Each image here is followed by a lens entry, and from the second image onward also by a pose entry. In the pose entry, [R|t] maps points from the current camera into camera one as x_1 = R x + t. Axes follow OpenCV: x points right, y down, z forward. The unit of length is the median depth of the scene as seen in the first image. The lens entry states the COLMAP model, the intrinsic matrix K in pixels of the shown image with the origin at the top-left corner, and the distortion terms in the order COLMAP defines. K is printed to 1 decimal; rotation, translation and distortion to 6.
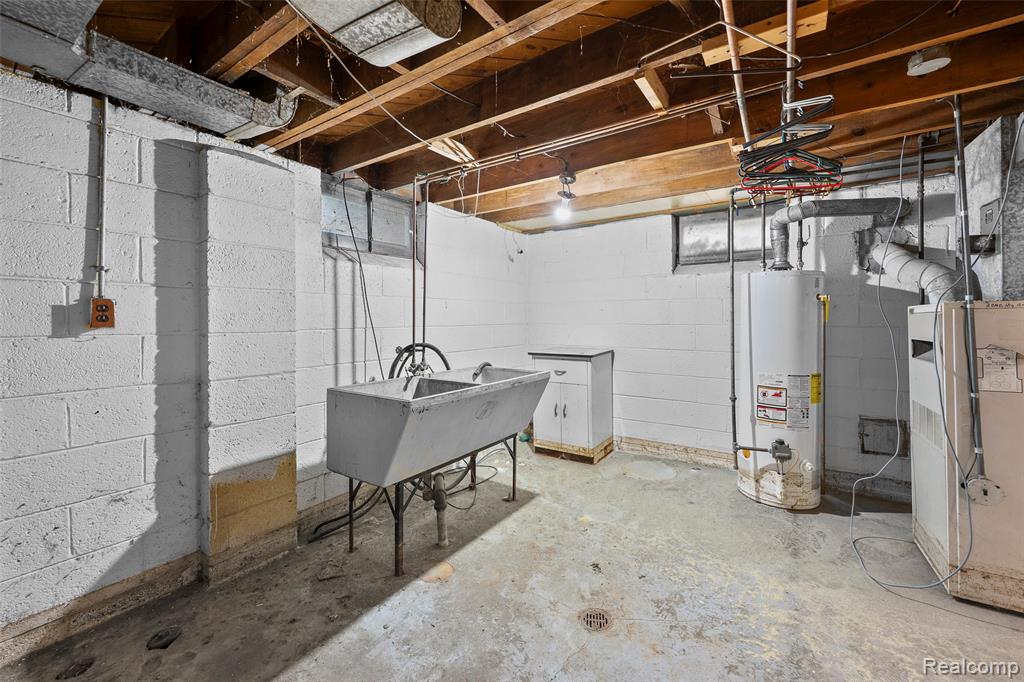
lens RADIAL K [[411.4, 0, 494.7], [0, 411.4, 321.1], [0, 0, 1]] dist [-0.000881, -0.000137]
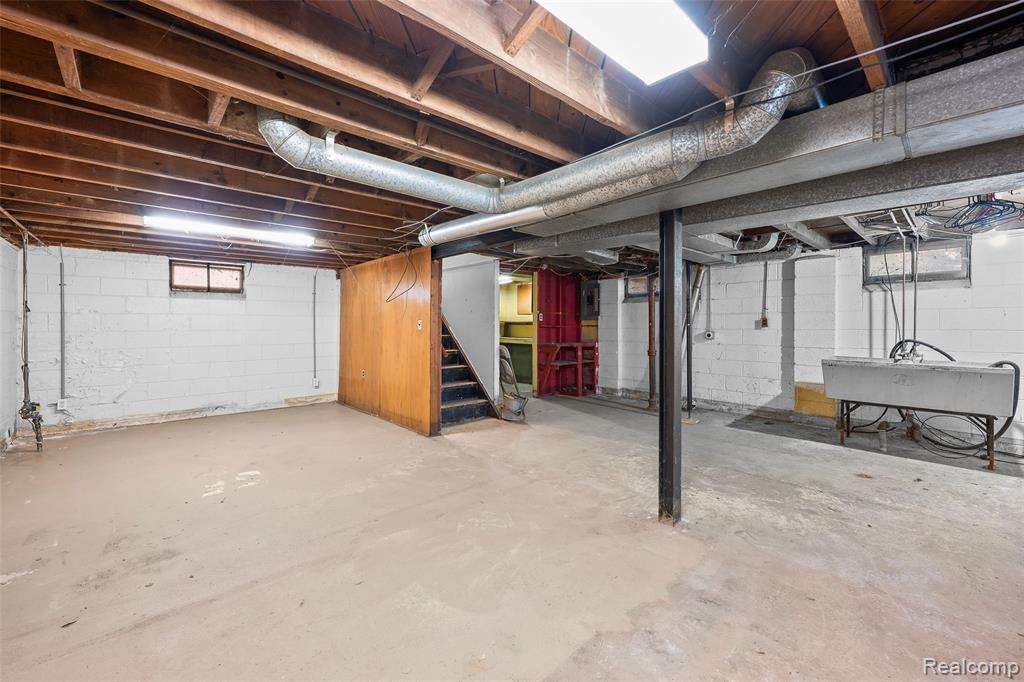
lens RADIAL K [[411.4, 0, 508.5], [0, 411.4, 331.8], [0, 0, 1]] dist [-0.000881, -0.000137]
pose [[-0.228565, 0.025954, -0.973183, 2.509242], [0.002029, 0.999655, 0.026183, -0.031892], [0.973527, 0.004010, -0.228539, -0.226597]]
